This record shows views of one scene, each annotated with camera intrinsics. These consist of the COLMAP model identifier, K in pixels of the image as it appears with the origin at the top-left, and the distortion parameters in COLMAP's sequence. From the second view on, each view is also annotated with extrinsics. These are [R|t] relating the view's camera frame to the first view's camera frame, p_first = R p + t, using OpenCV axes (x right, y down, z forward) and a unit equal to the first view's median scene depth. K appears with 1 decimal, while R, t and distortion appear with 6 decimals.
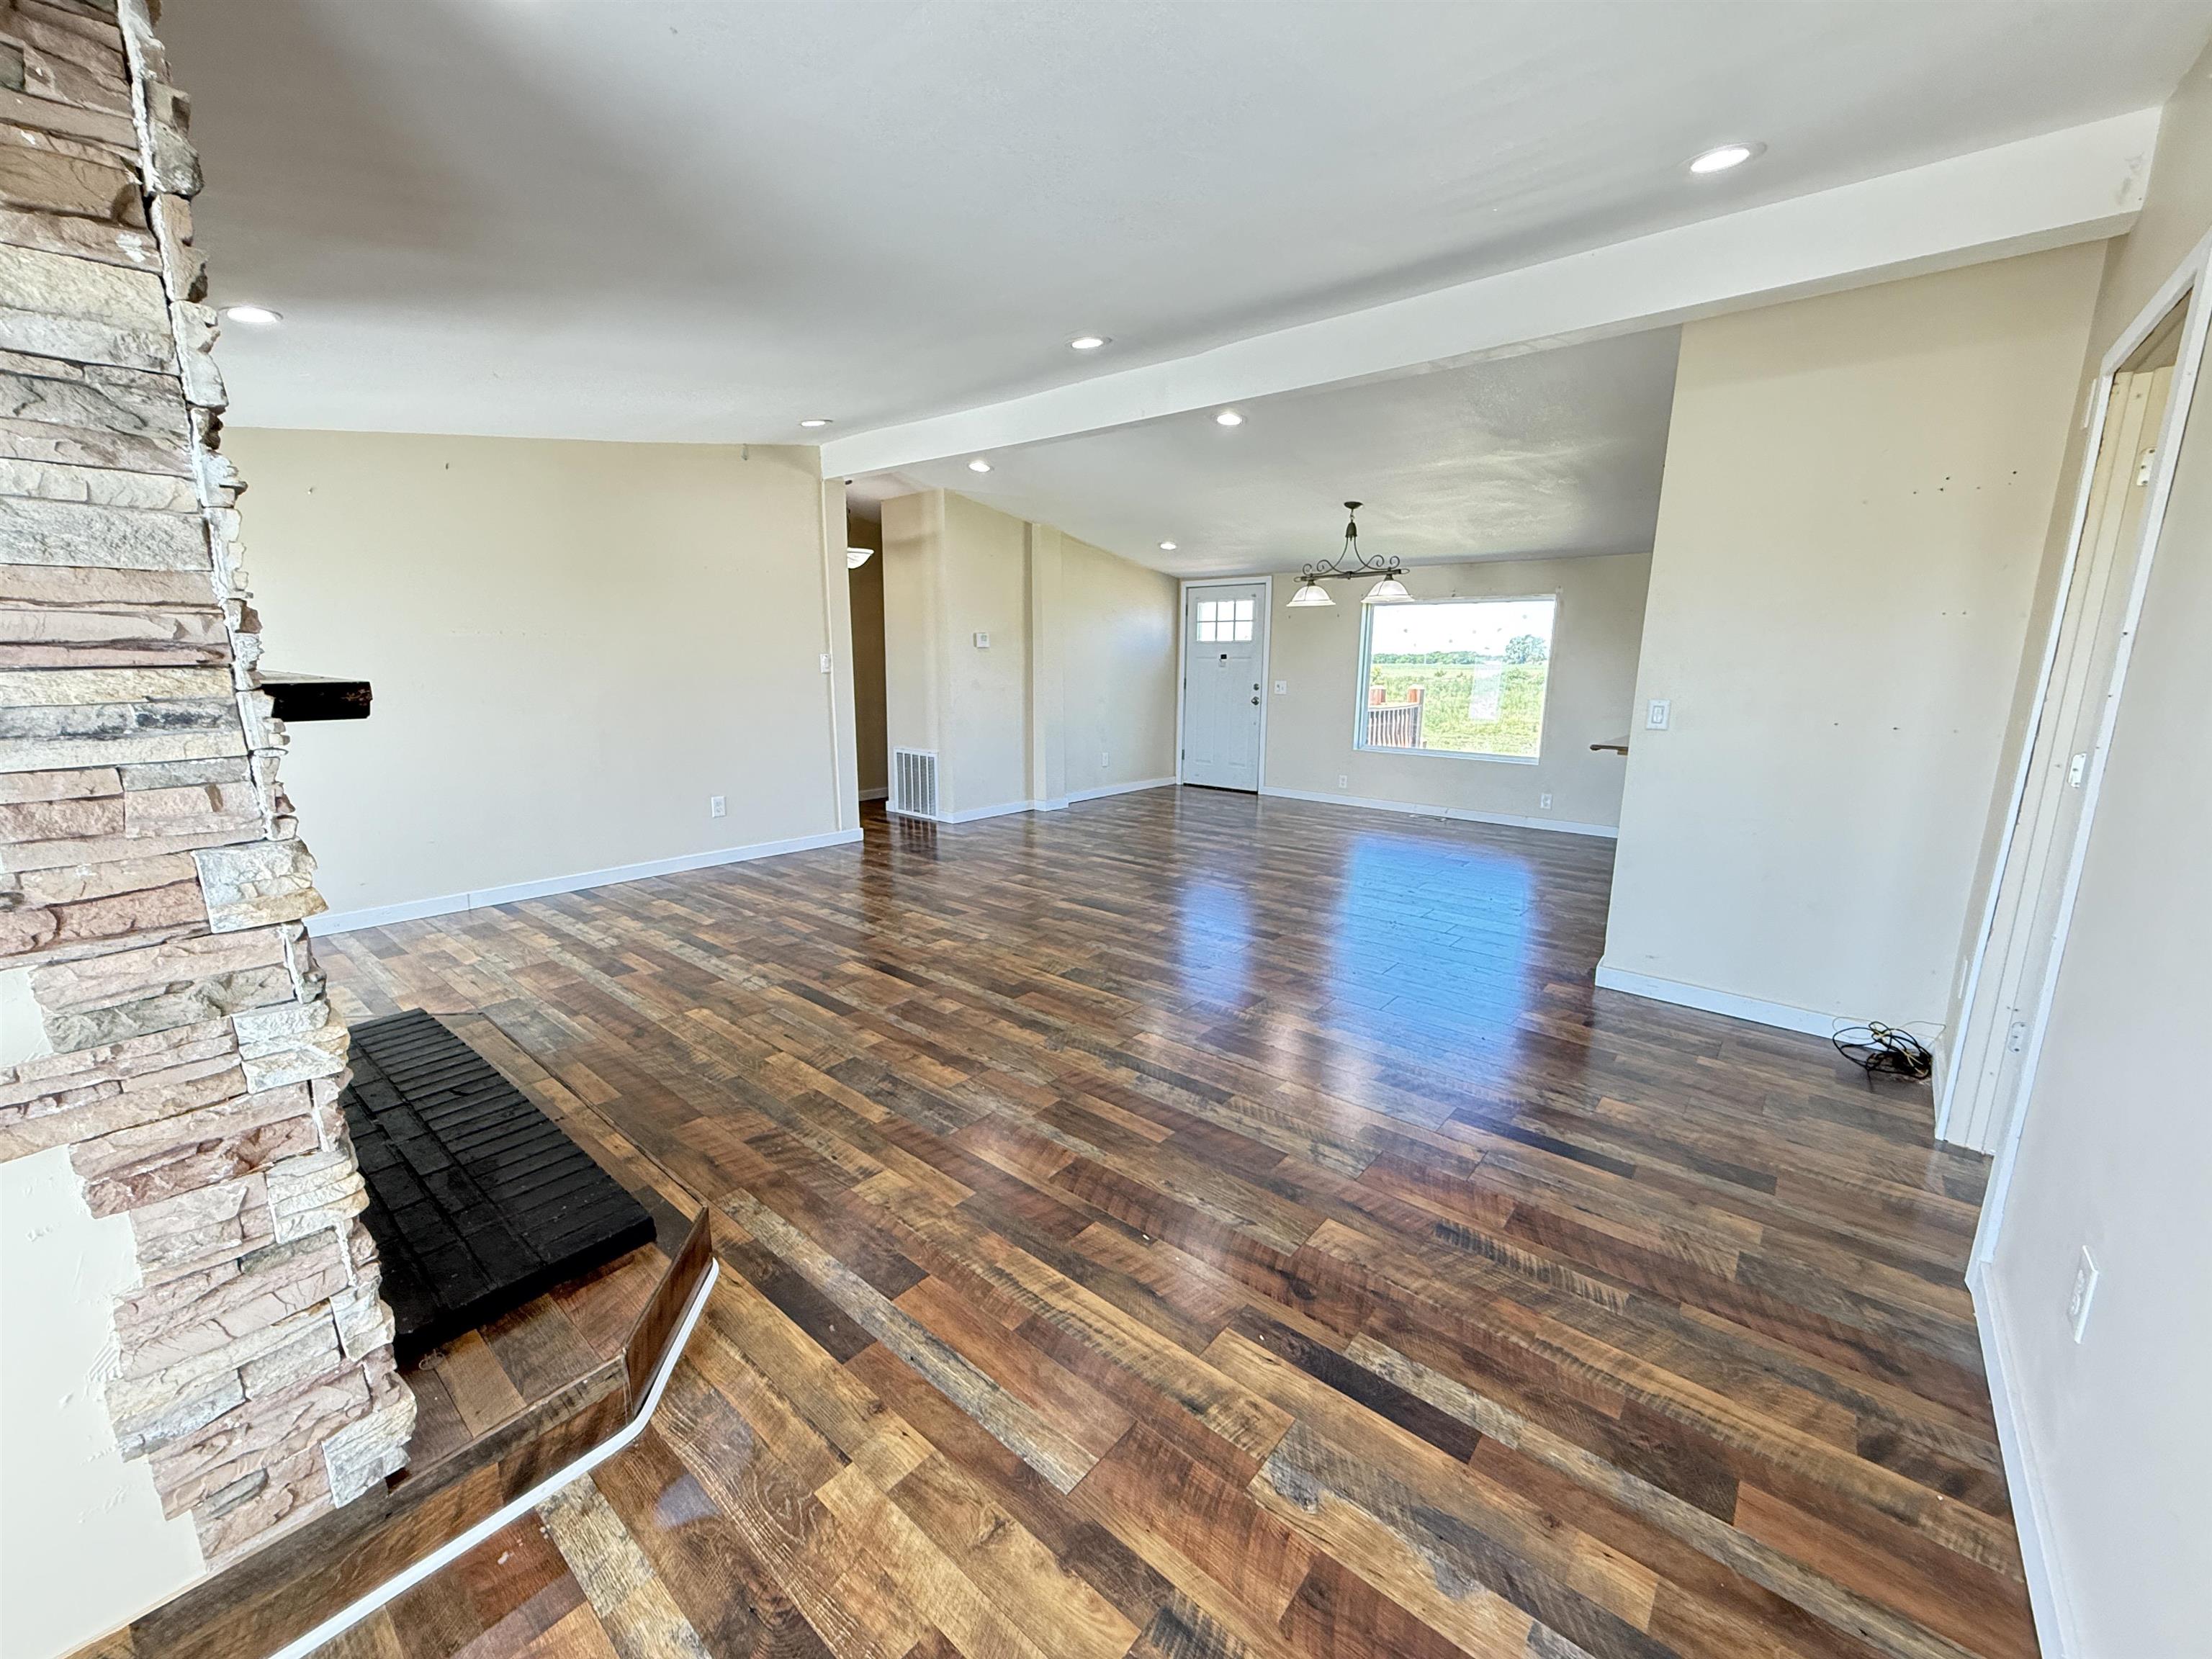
lens RADIAL K [[864.8, 0, 1102.8], [0, 864.8, 823.4], [0, 0, 1]] dist [0.001108, 0.000634]
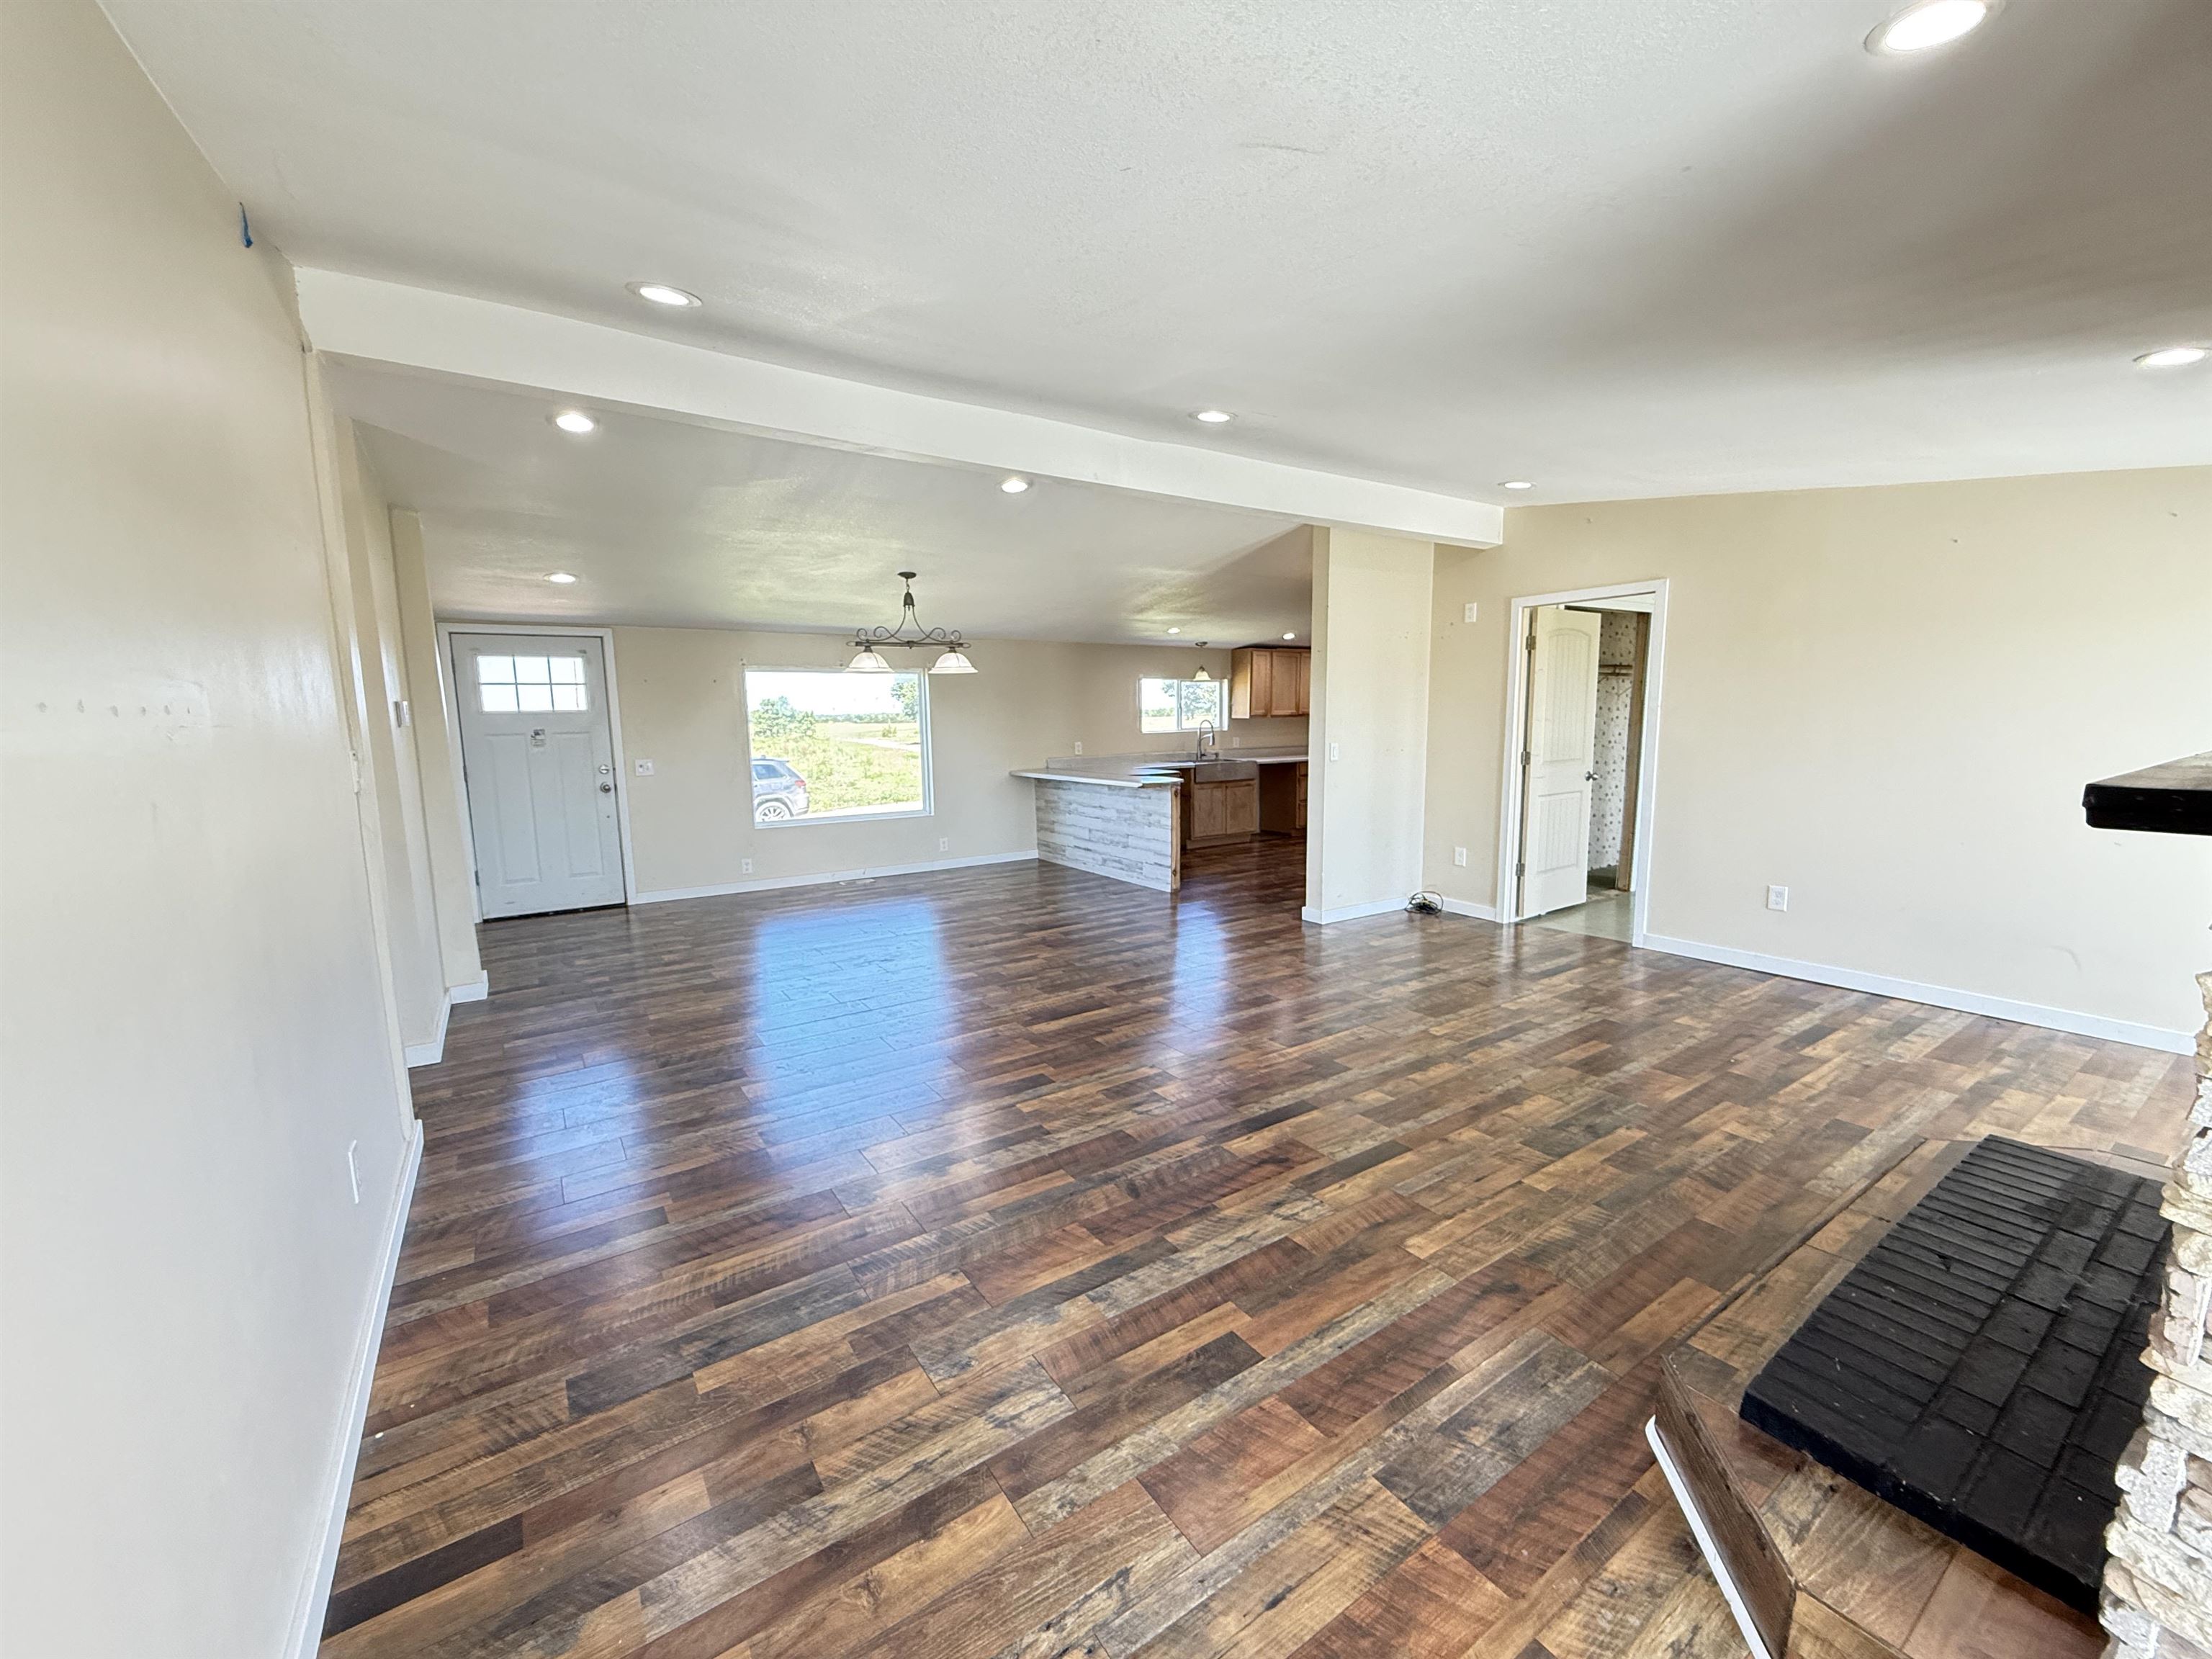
lens RADIAL K [[864.8, 0, 1105.8], [0, 864.8, 822.8], [0, 0, 1]] dist [0.001108, 0.000634]
pose [[0.293345, -0.131231, 0.946957, -1.023382], [0.201188, 0.976825, 0.073047, -0.189945], [-0.934597, 0.169088, 0.312949, 0.853322]]
